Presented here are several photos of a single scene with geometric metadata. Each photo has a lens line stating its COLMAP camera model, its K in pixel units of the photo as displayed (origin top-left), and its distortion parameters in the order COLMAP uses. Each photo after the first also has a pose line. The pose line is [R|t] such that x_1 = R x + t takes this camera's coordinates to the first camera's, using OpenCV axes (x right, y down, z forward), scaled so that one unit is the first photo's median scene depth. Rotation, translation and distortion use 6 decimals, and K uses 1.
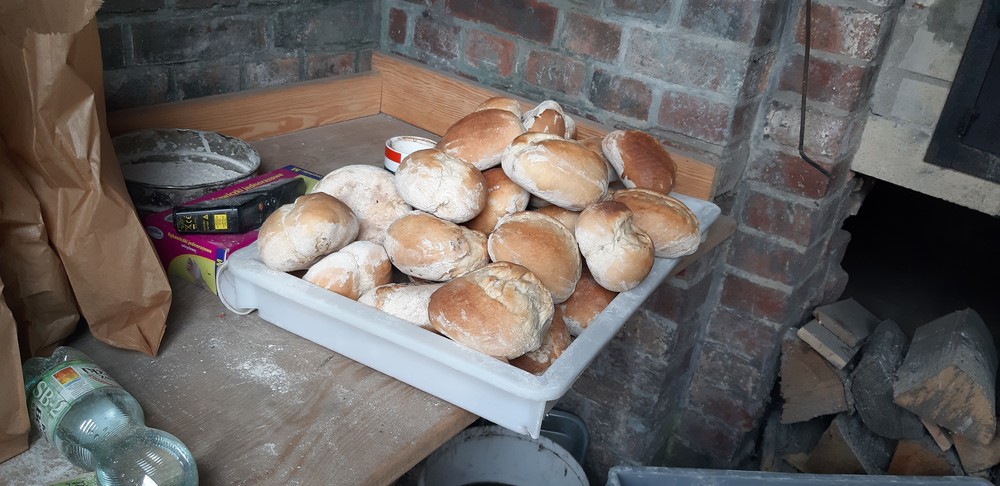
lens RADIAL K [[776.5, 0, 509.0], [0, 776.5, 250.1], [0, 0, 1]] dist [0.017251, -0.072943]
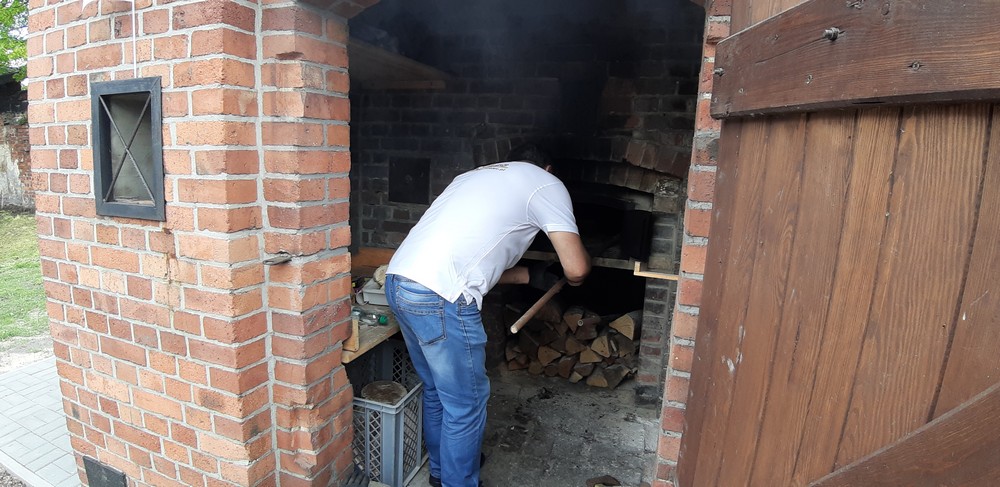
lens RADIAL K [[494.5, 0, 509.9], [0, 494.5, 242.9], [0, 0, 1]] dist [-0.109863, 0.001725]
pose [[0.938336, -0.153212, 0.309923, -0.239764], [0.223277, 0.952977, -0.204894, 0.303363], [-0.263957, 0.261459, 0.928421, -1.112461]]
